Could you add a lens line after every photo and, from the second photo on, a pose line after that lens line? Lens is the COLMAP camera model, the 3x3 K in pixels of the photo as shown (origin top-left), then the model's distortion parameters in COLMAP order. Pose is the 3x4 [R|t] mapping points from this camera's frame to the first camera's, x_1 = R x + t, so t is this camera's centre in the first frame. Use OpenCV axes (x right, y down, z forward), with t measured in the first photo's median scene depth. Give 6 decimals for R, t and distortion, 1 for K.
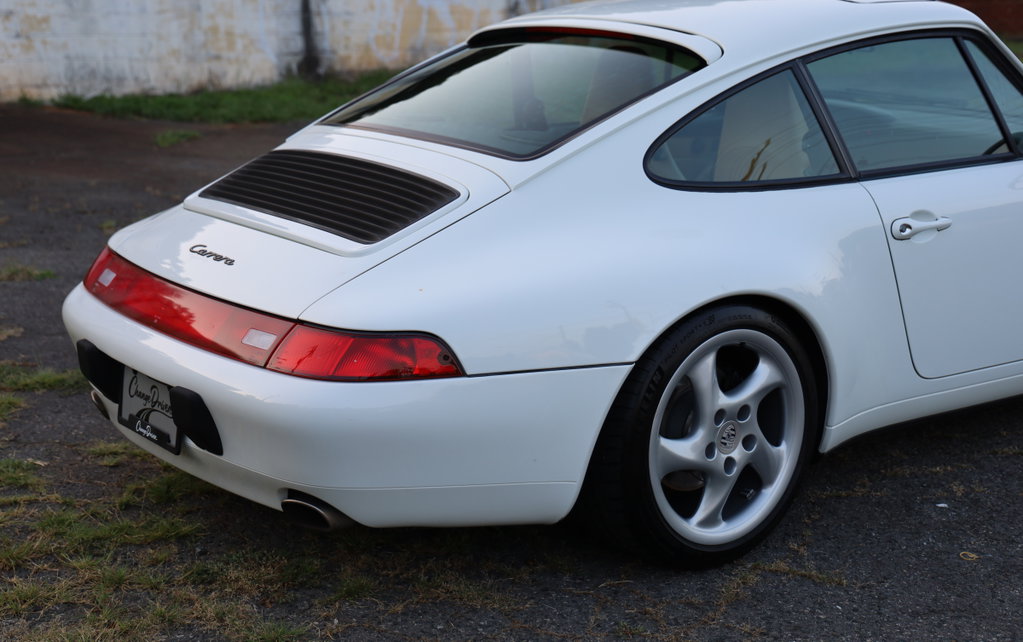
lens RADIAL K [[1562.3, 0, 476.5], [0, 1562.3, 368.7], [0, 0, 1]] dist [0.121534, 0.000000]
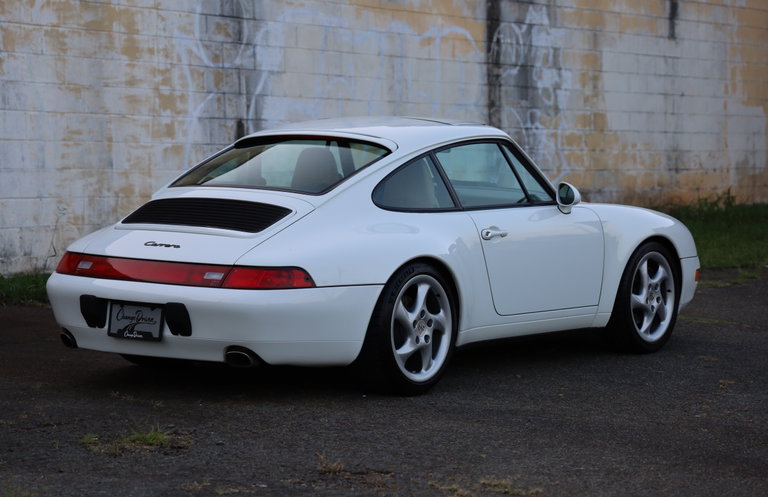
lens RADIAL K [[2238.0, 0, 380.9], [0, 2238.0, 251.7], [0, 0, 1]] dist [0.540260, 0.000000]
pose [[0.954245, -0.013227, 0.298732, -0.749262], [0.068475, 0.982141, -0.175244, 0.447797], [-0.291079, 0.187682, 0.938109, -1.718244]]
